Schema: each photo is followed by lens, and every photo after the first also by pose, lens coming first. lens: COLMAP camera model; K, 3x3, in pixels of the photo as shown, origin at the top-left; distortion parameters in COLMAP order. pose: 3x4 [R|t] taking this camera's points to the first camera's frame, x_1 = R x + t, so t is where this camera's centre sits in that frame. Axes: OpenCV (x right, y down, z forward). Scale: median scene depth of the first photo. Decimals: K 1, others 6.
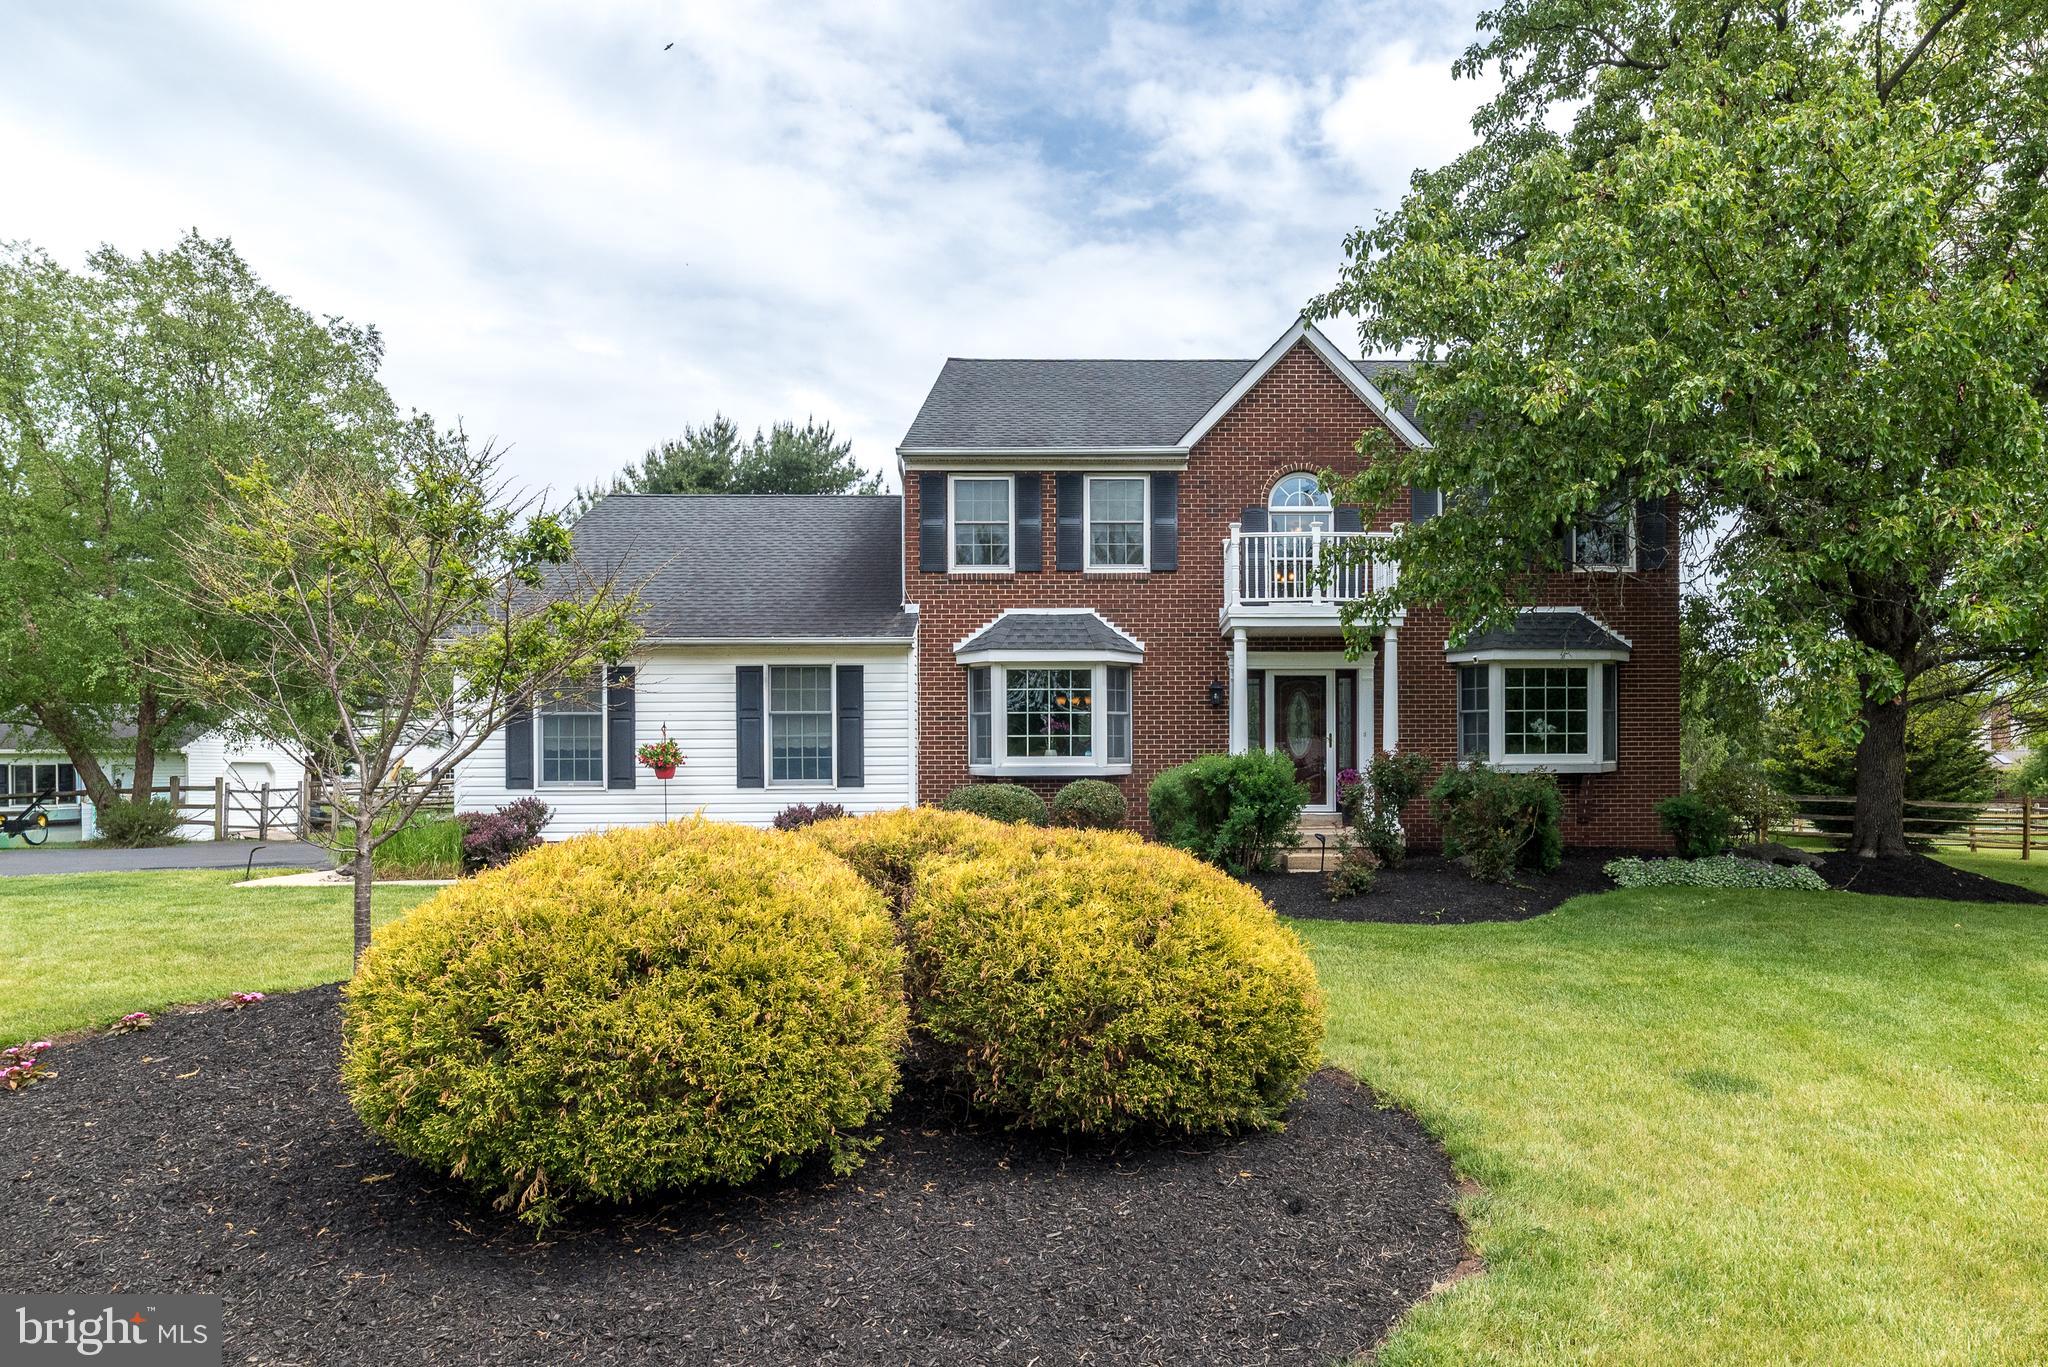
lens RADIAL K [[1145.3, 0, 1064.3], [0, 1145.3, 841.1], [0, 0, 1]] dist [-0.002361, 0.001588]
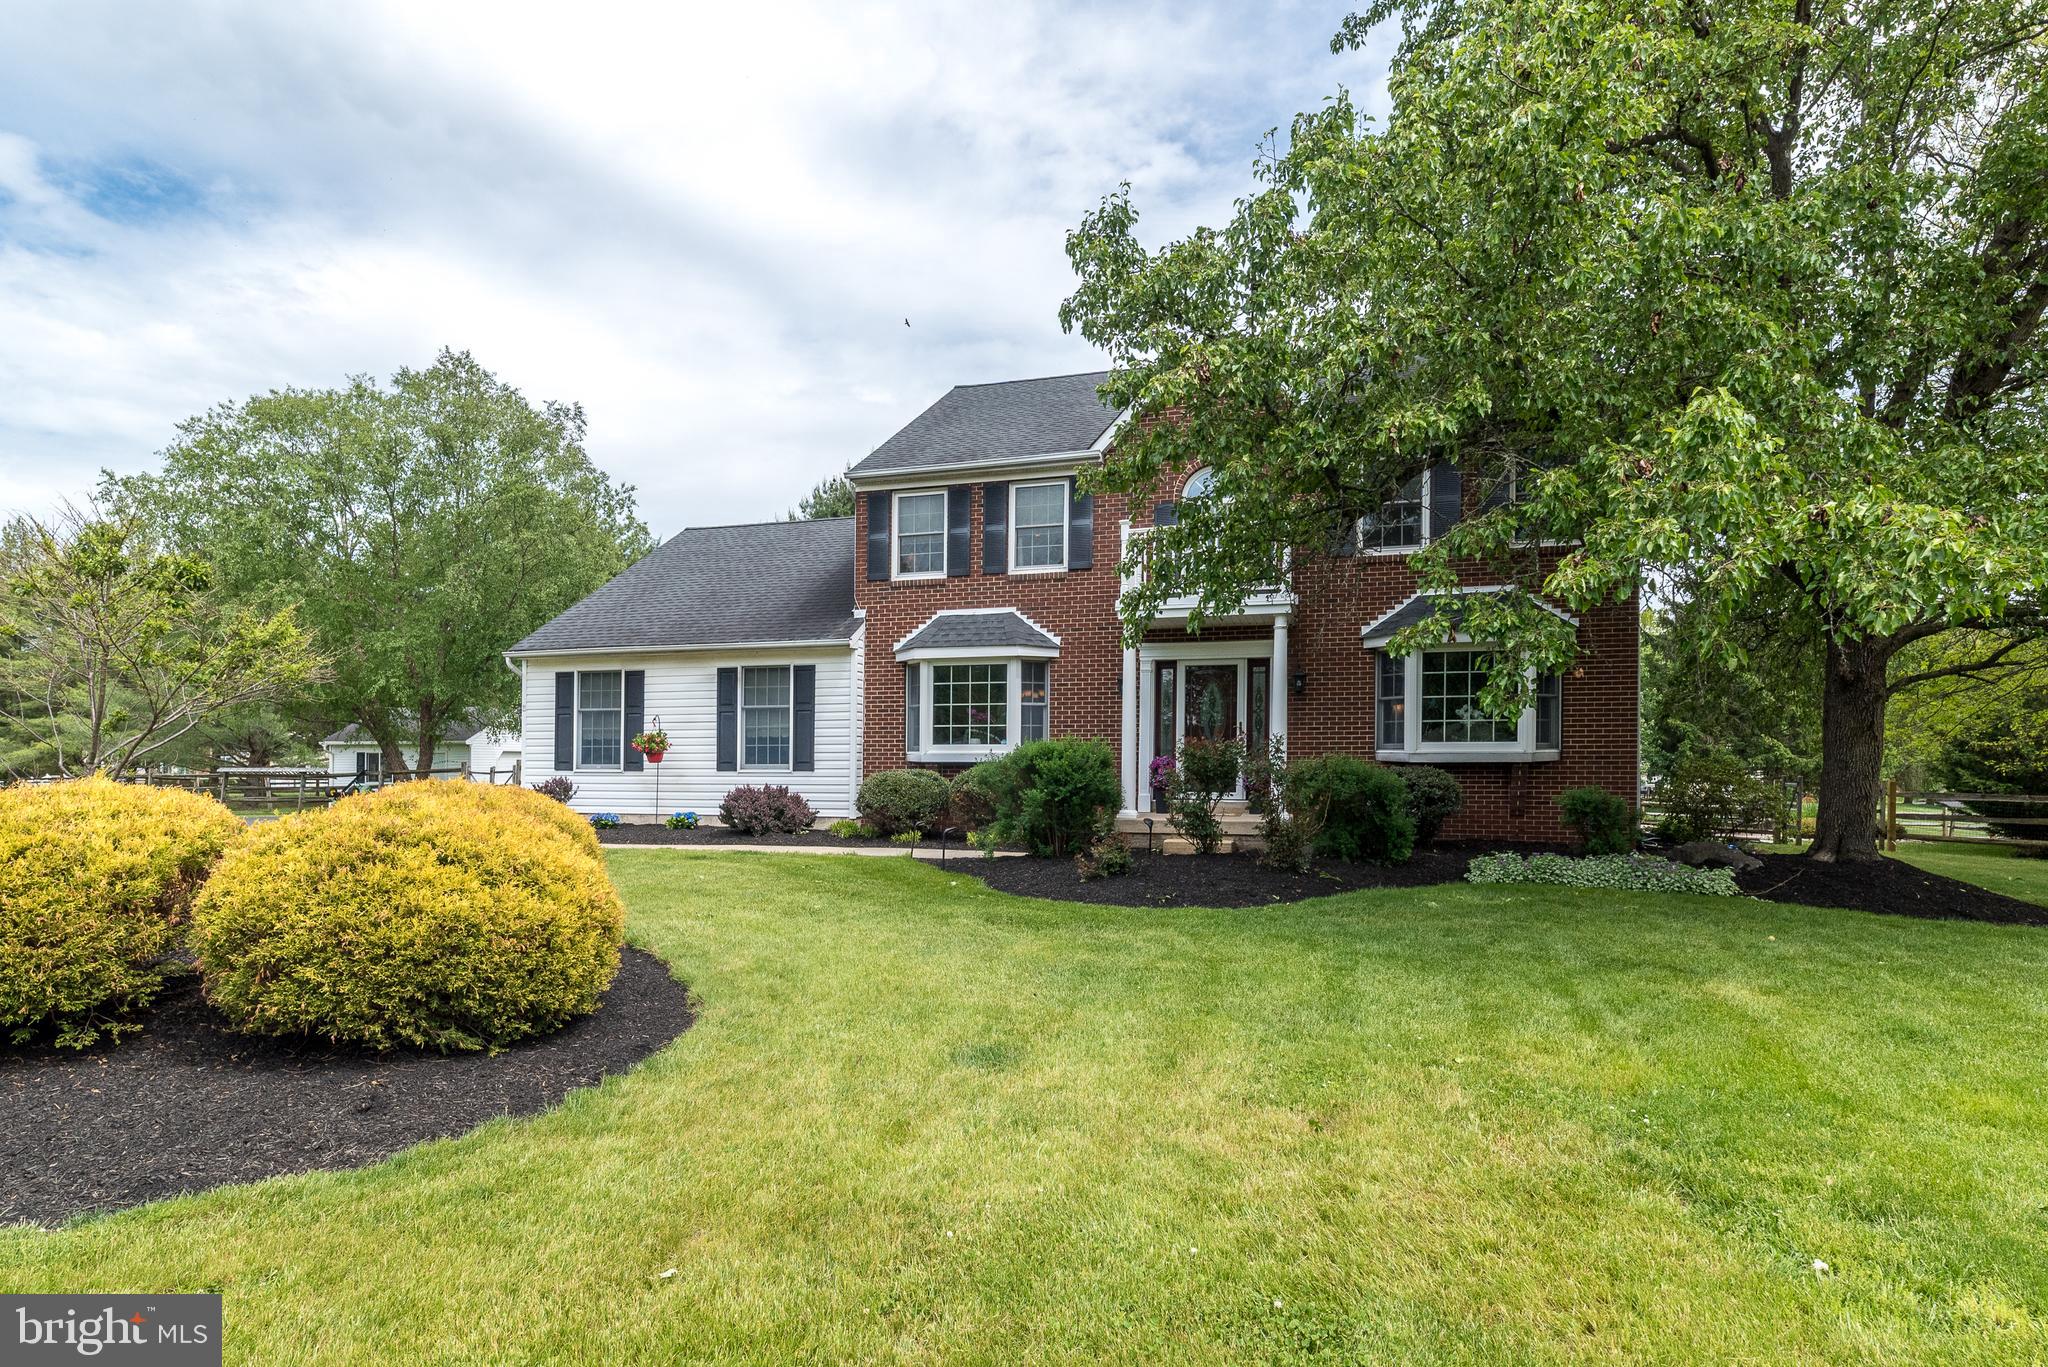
lens RADIAL K [[1072.8, 0, 957.5], [0, 1072.8, 817.0], [0, 0, 1]] dist [0.000732, 0.002732]
pose [[0.948037, 0.021591, -0.317426, 0.299801], [-0.025171, 0.999657, -0.007182, 0.002558], [0.317162, 0.014799, 0.948256, 0.029599]]
